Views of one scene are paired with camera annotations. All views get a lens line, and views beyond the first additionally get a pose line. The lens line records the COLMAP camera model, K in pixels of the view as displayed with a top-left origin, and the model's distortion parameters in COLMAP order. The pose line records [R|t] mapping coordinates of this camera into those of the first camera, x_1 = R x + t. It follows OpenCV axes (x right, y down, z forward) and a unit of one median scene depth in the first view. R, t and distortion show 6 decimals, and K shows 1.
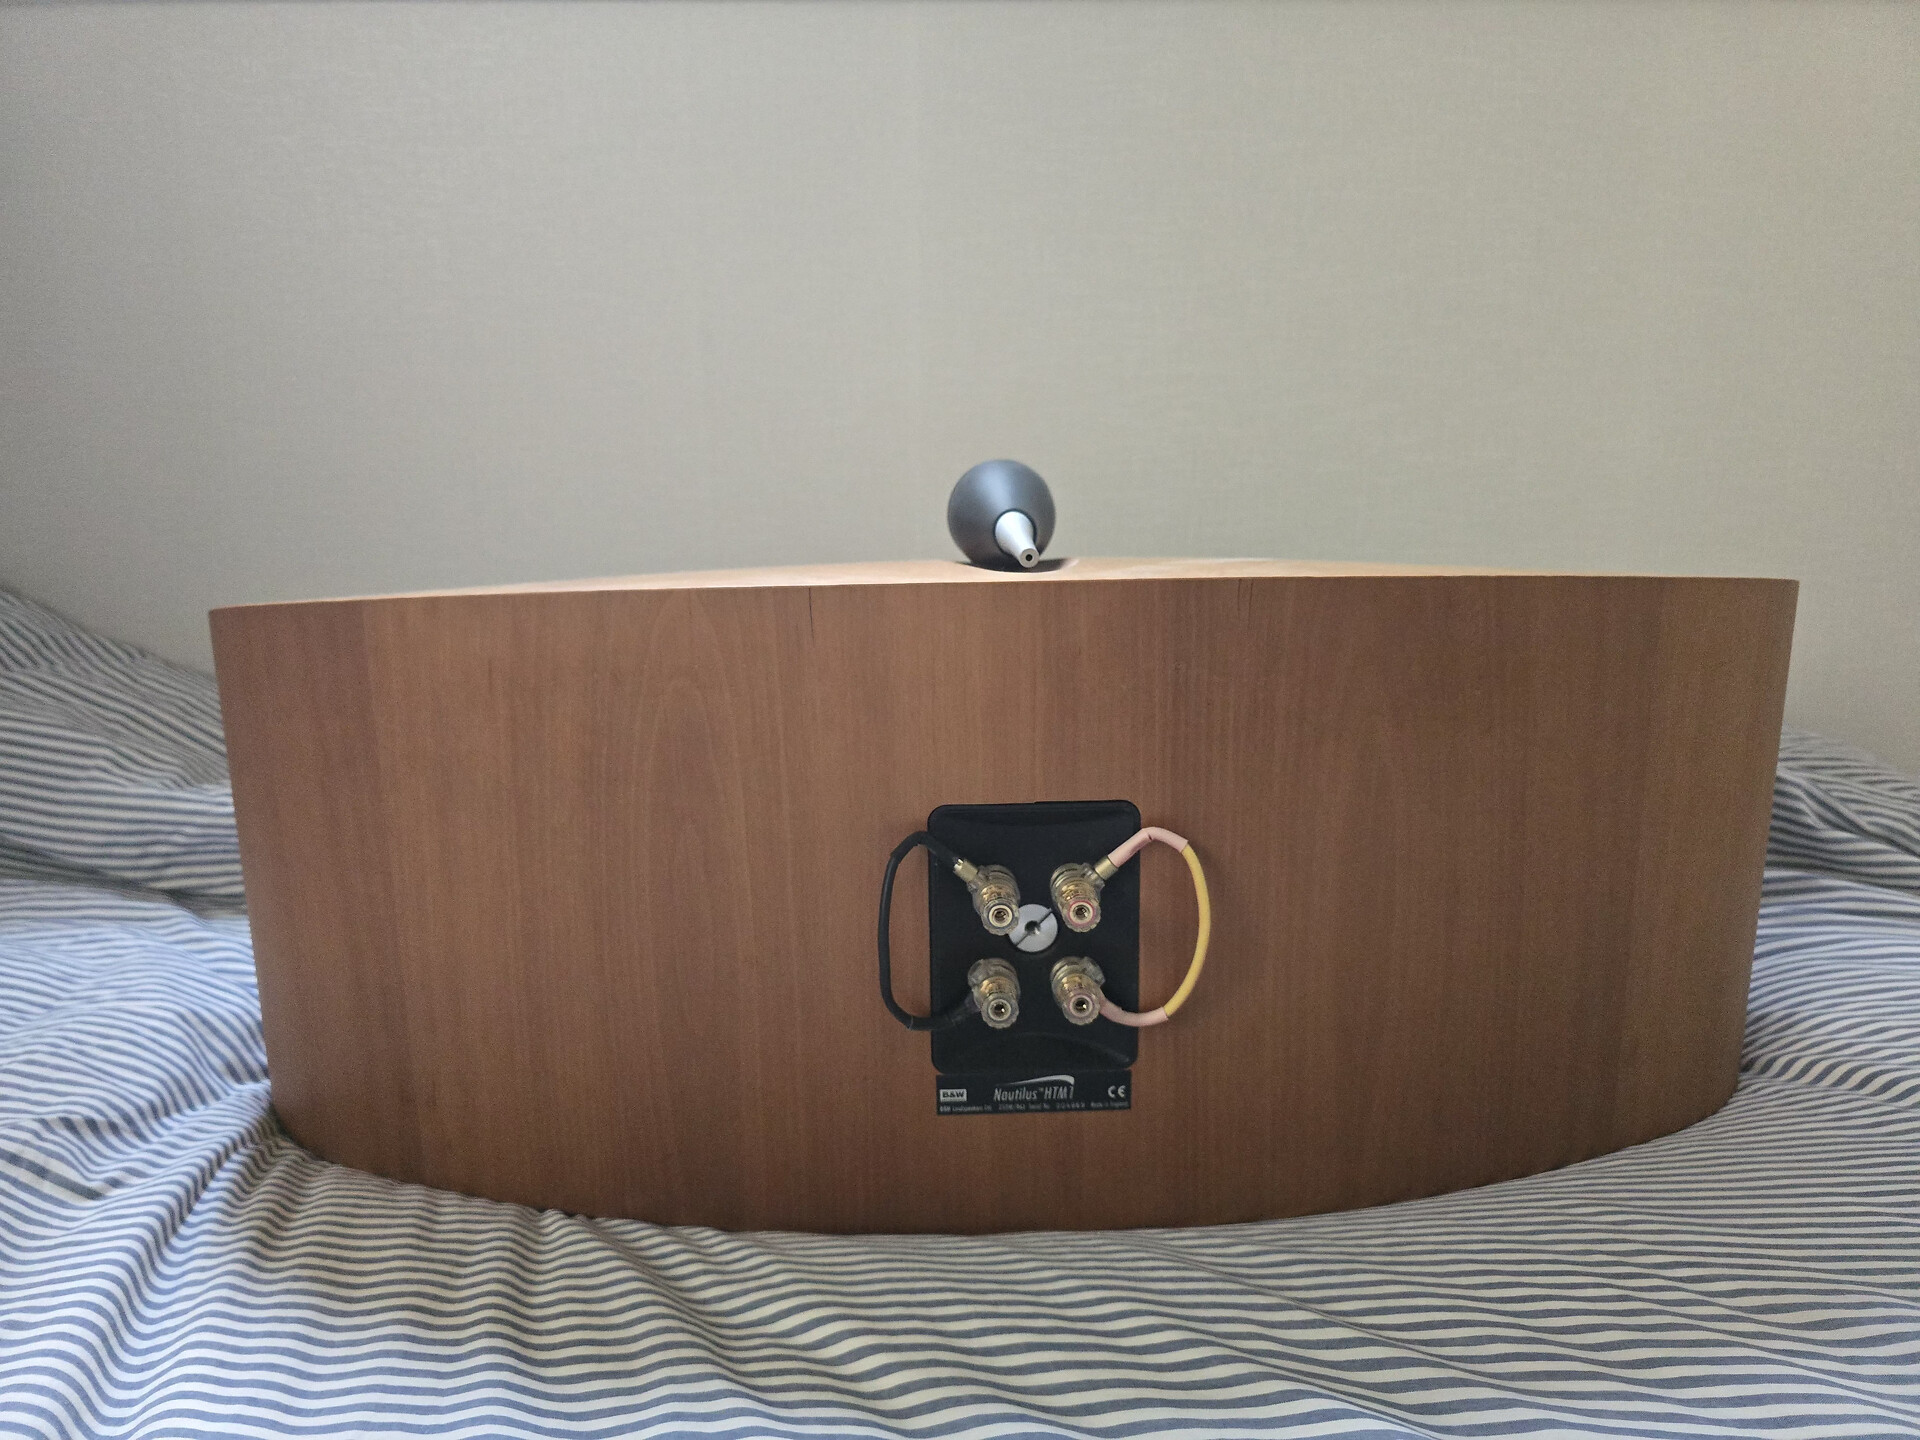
lens RADIAL K [[1301.8, 0, 960.0], [0, 1301.8, 720.0], [0, 0, 1]] dist [0.002415, -0.019739]
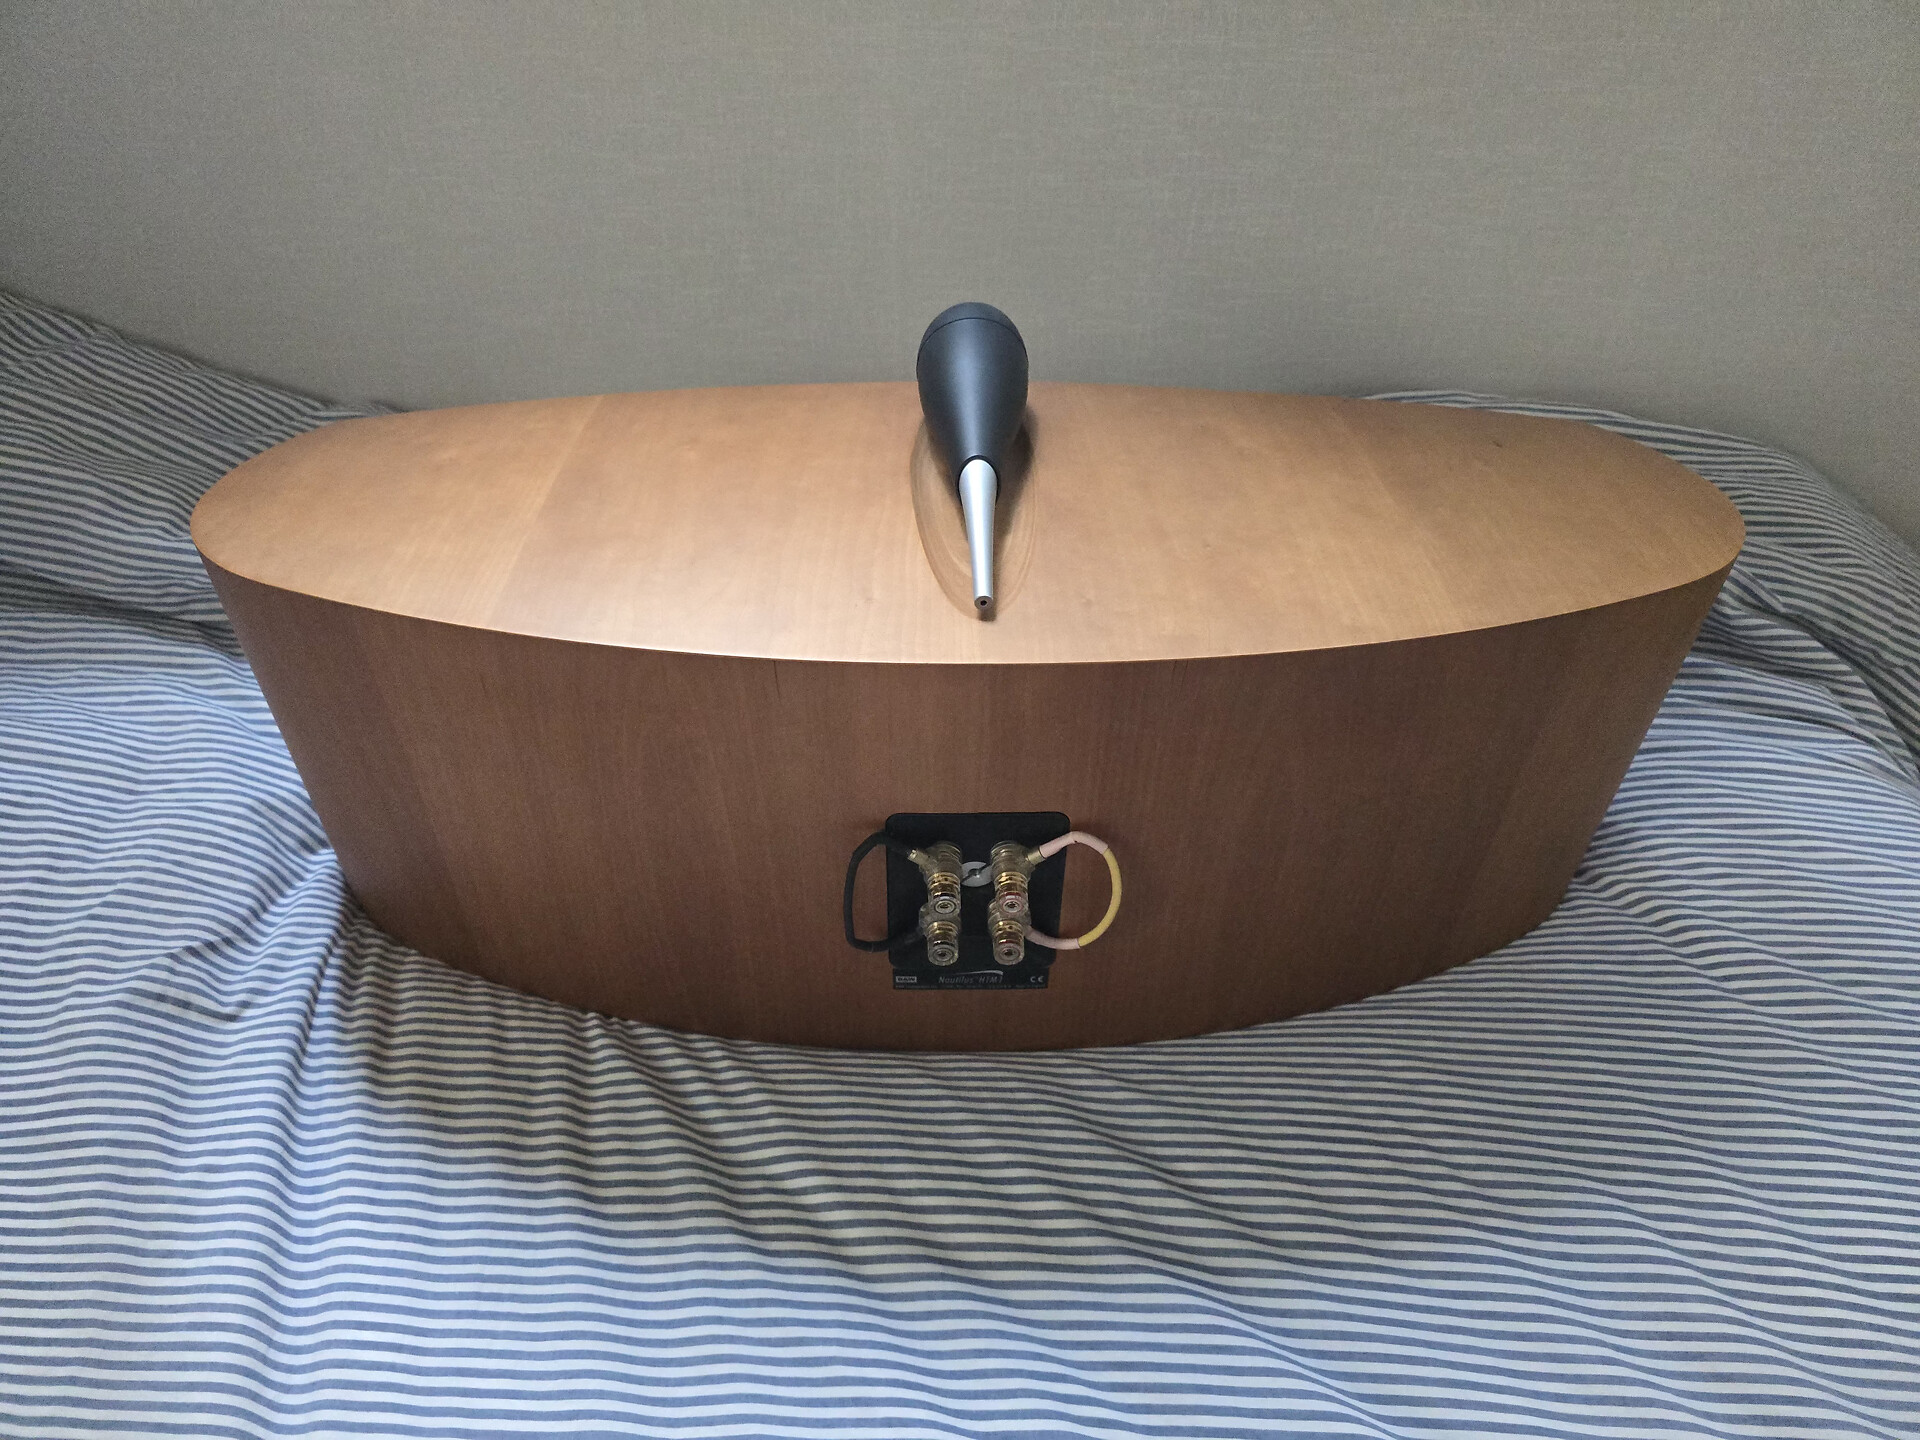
lens RADIAL K [[1278.1, 0, 940.3], [0, 1278.1, 719.6], [0, 0, 1]] dist [0.000164, 0.000406]
pose [[0.999626, 0.027050, 0.003995, 0.016616], [-0.025480, 0.868461, 0.495102, -0.535693], [0.009923, -0.495019, 0.868826, 0.058397]]
